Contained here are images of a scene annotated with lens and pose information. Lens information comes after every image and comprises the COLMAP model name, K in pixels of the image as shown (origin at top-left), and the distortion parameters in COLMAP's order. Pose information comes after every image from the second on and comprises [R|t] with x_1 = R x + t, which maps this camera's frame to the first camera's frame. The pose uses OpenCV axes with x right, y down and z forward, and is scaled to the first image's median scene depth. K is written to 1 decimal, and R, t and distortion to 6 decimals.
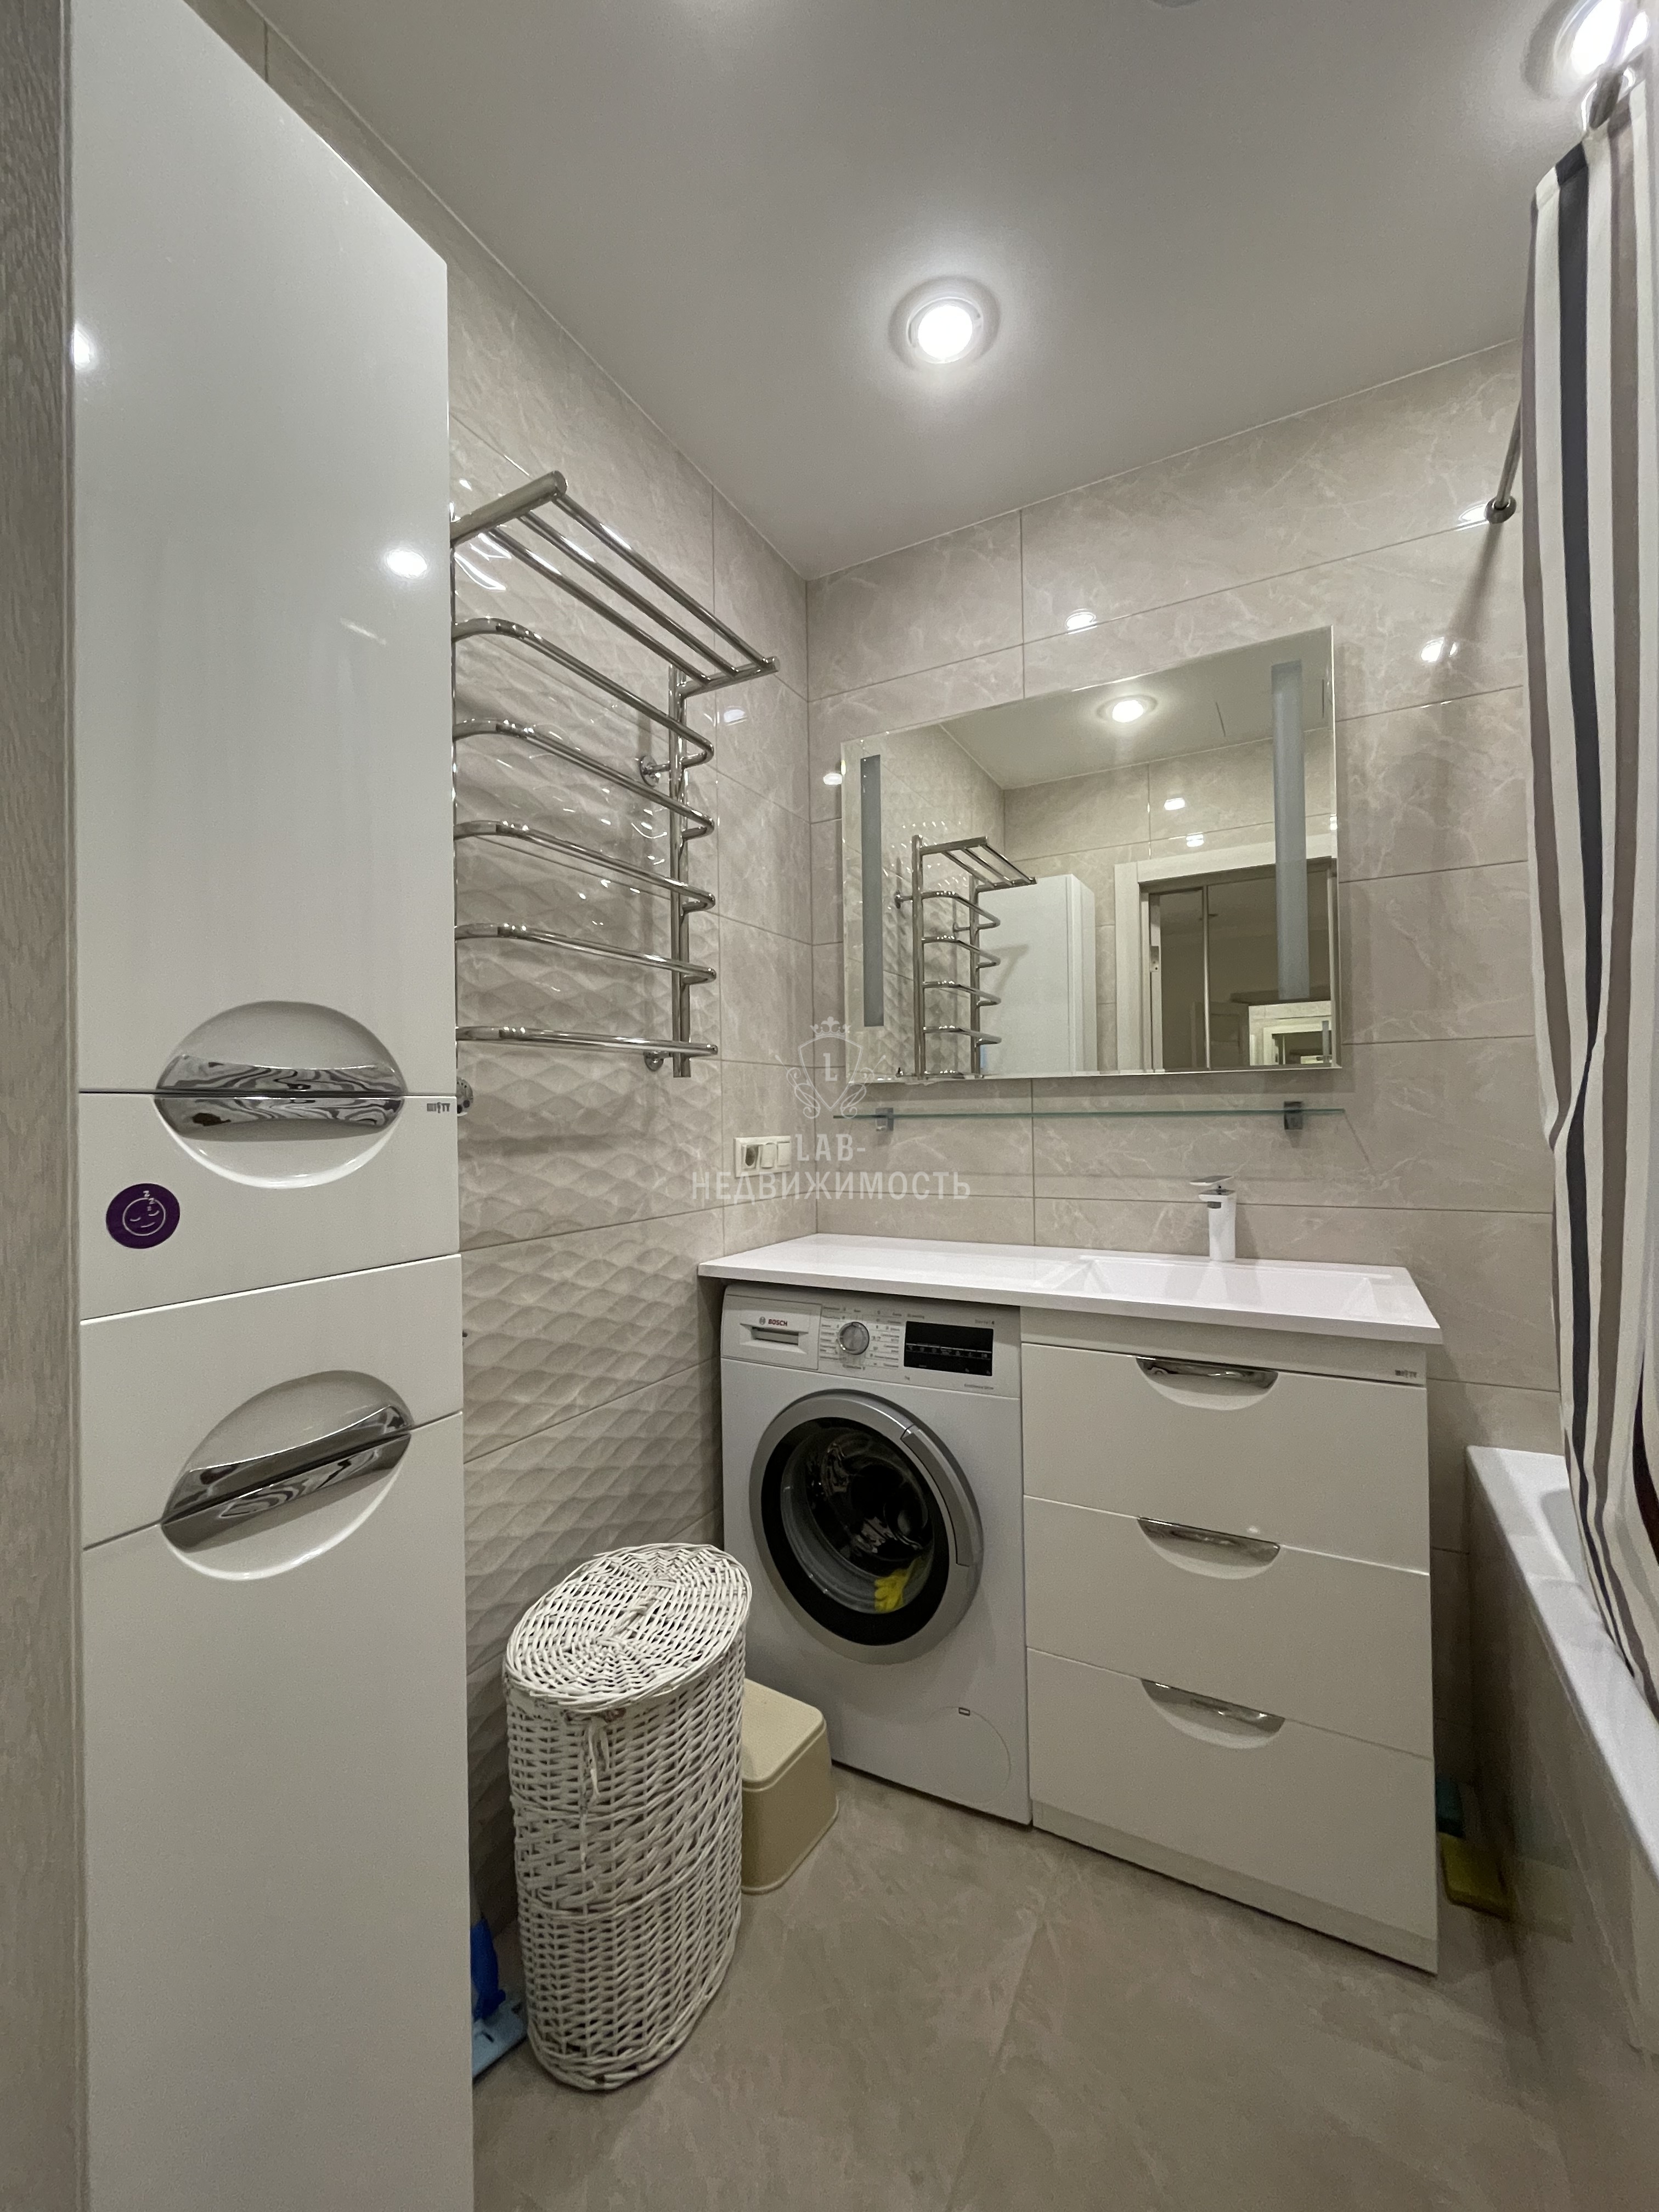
lens RADIAL K [[873.5, 0, 829.5], [0, 873.5, 1106.0], [0, 0, 1]] dist [-0.011736, 0.000617]
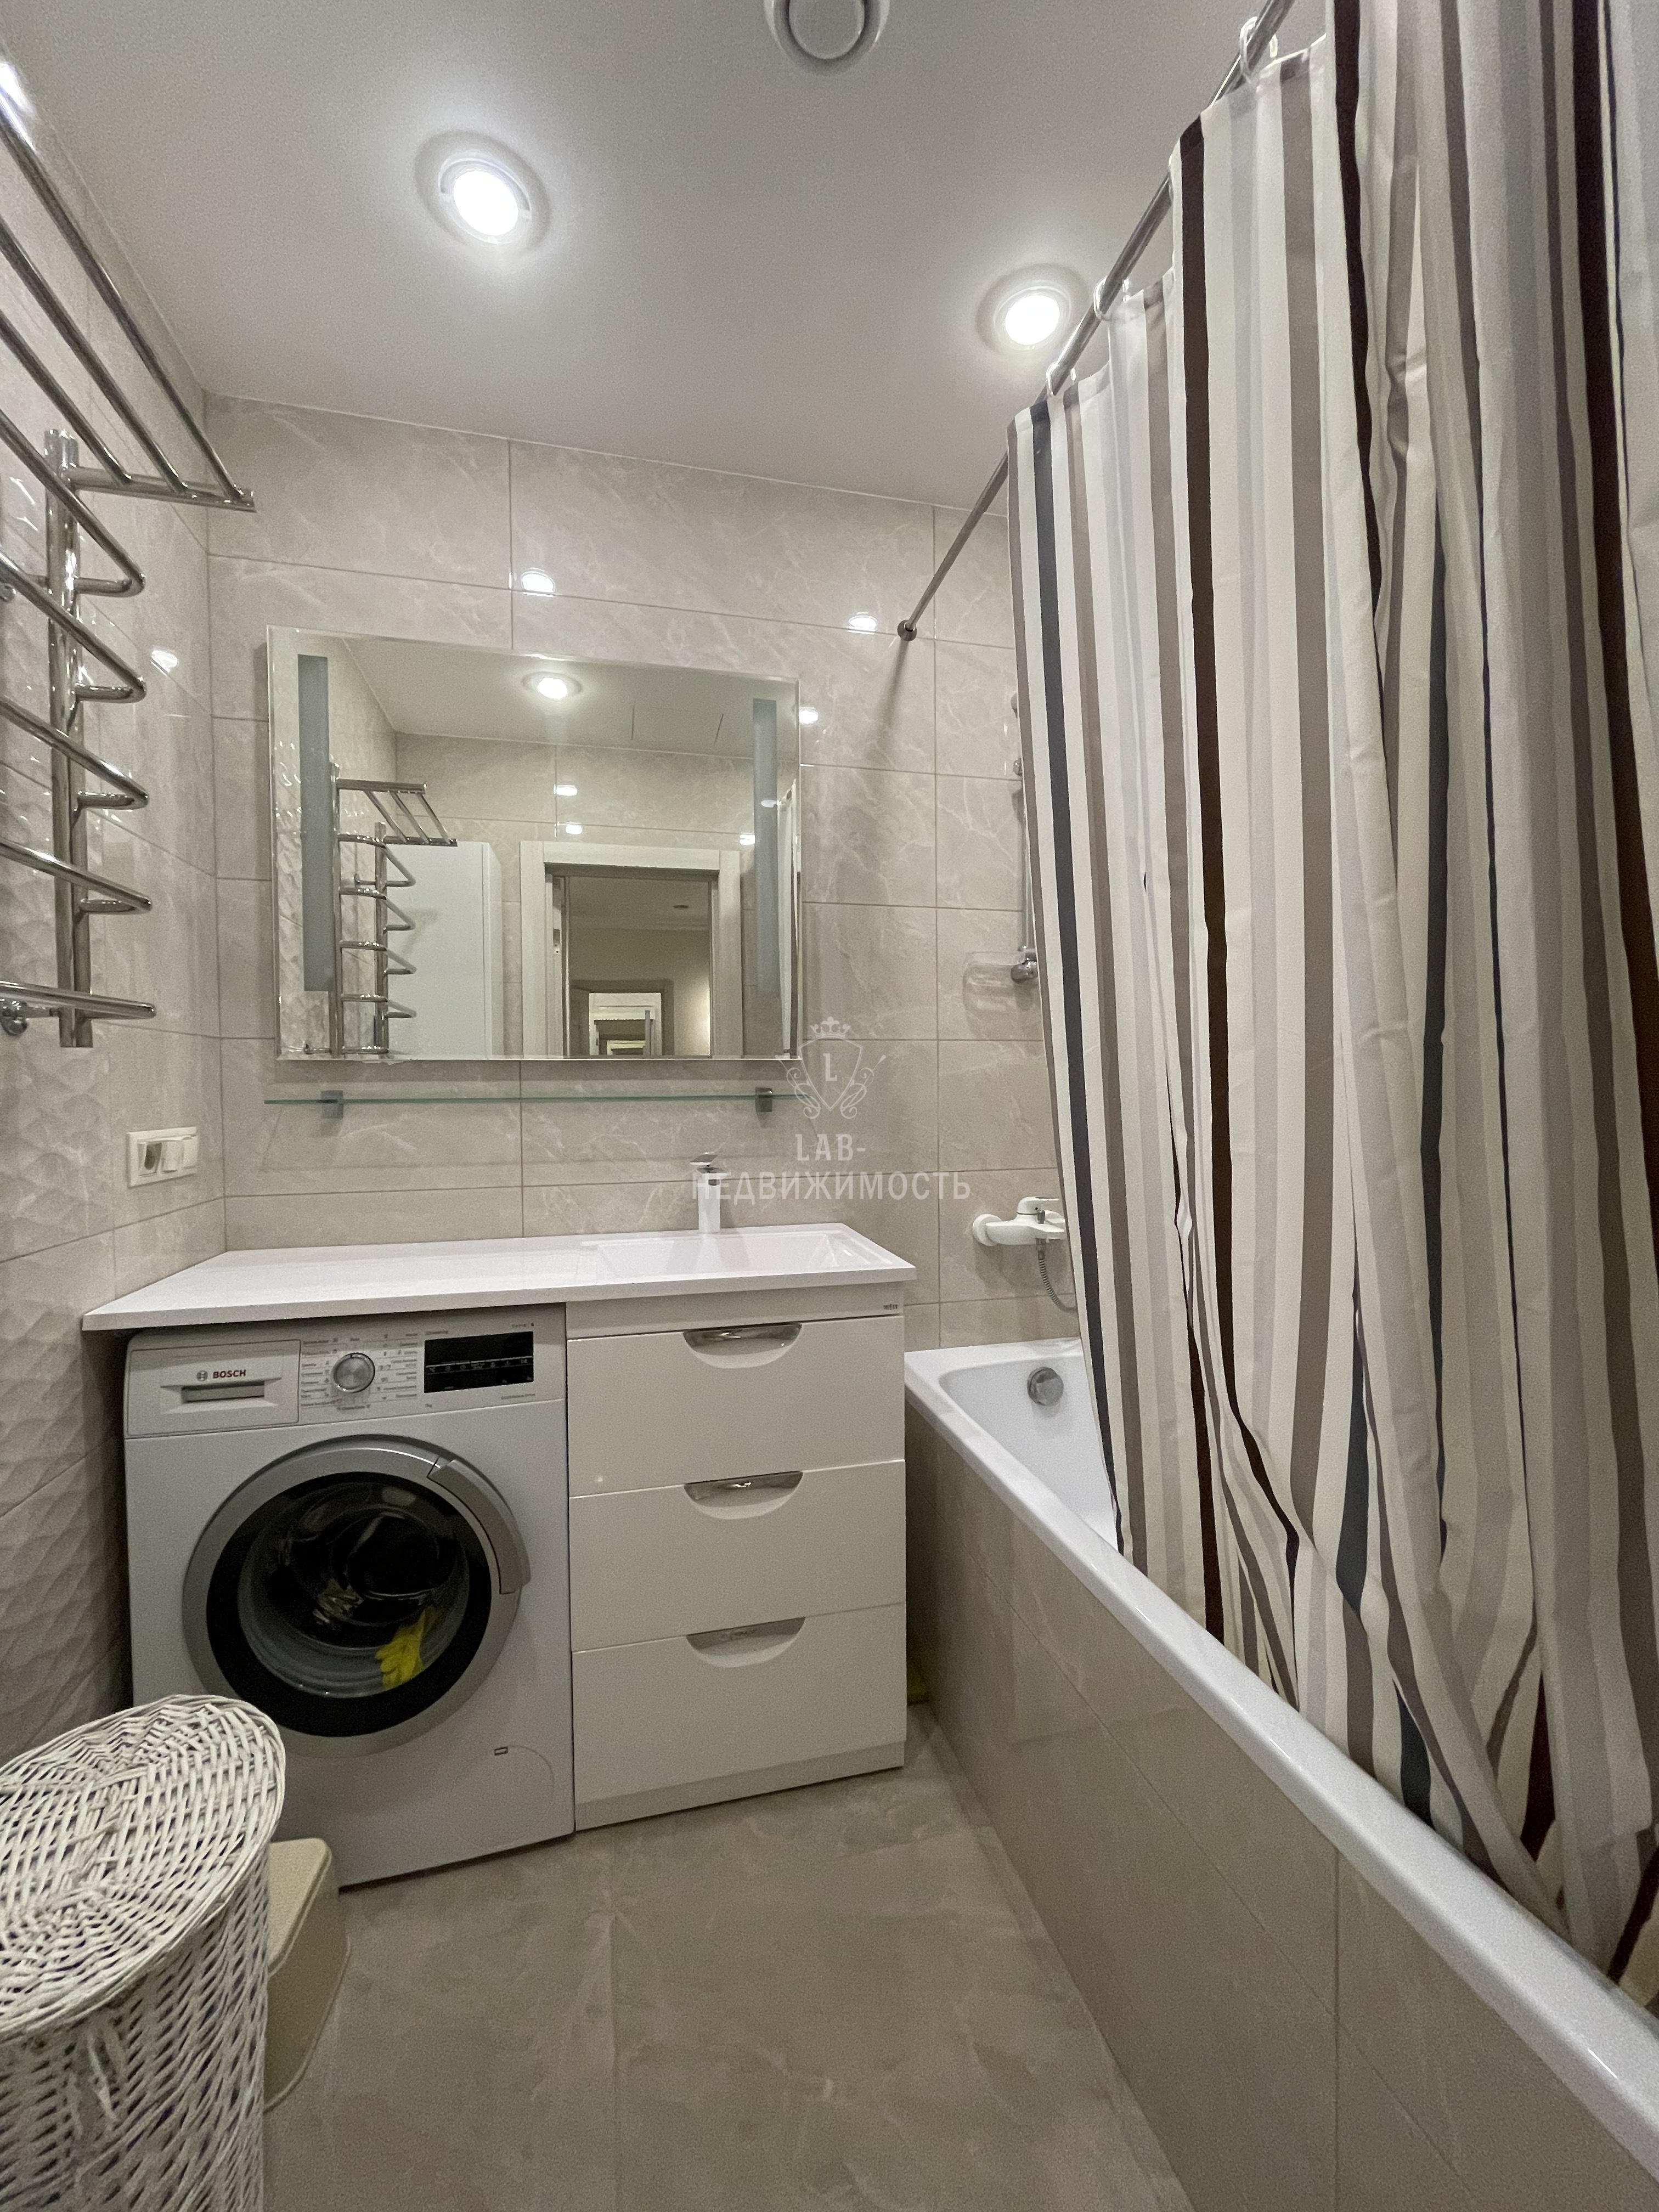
lens RADIAL K [[873.5, 0, 829.5], [0, 873.5, 1106.0], [0, 0, 1]] dist [-0.011736, 0.000617]
pose [[0.740425, -0.007240, 0.672100, -0.178121], [-0.009100, 0.999742, 0.020795, -0.005953], [-0.672077, -0.021514, 0.740169, 0.092743]]
